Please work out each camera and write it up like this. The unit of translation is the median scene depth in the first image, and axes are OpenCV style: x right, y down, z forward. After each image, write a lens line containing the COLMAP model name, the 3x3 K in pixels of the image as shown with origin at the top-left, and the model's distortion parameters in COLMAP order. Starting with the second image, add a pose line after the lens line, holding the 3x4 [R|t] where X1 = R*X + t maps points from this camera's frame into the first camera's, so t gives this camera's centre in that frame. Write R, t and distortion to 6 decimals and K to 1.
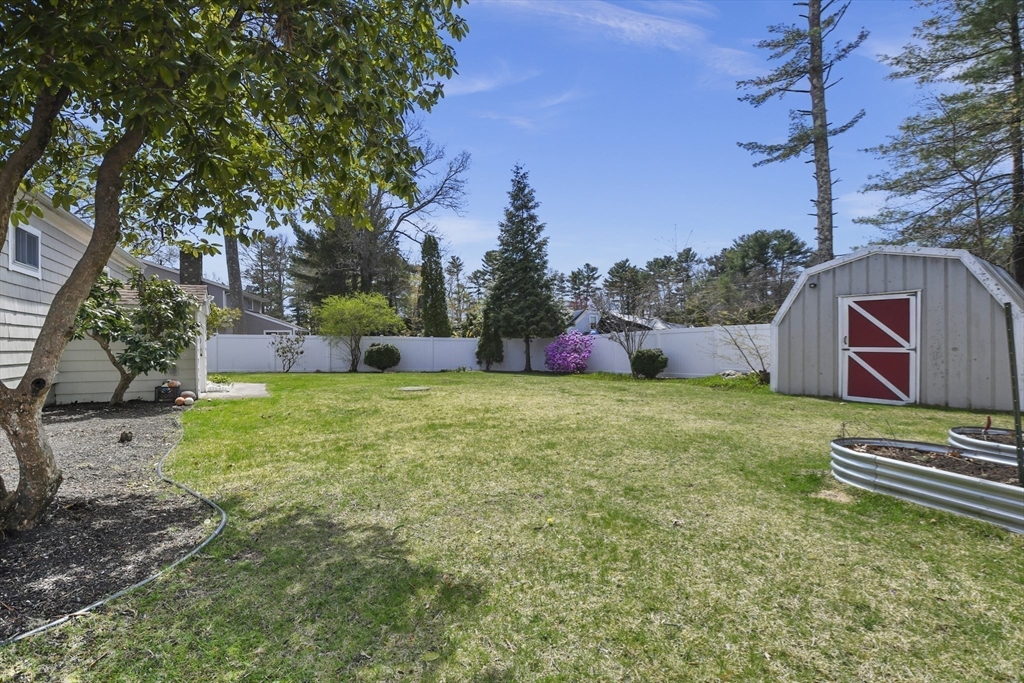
lens RADIAL K [[429.4, 0, 515.6], [0, 429.4, 327.9], [0, 0, 1]] dist [-0.024502, -0.004120]
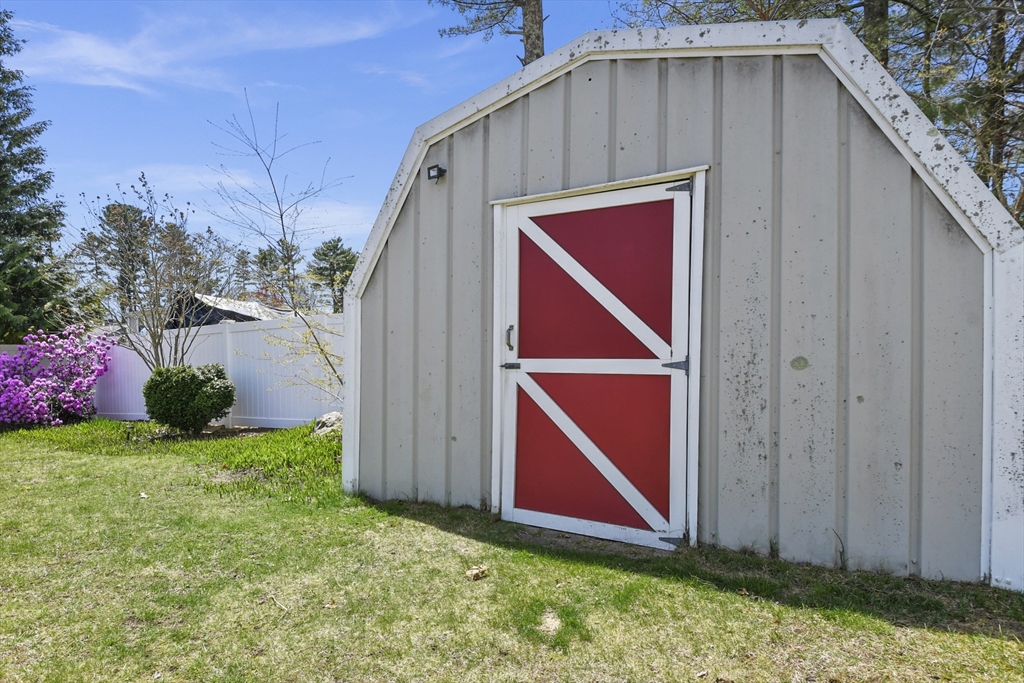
lens RADIAL K [[559.3, 0, 510.4], [0, 559.3, 341.4], [0, 0, 1]] dist [0.008088, 0.000091]
pose [[0.860464, -0.001544, 0.509509, 0.574943], [-0.006370, 0.999885, 0.013787, 0.026610], [-0.509471, -0.015109, 0.860355, 0.645738]]
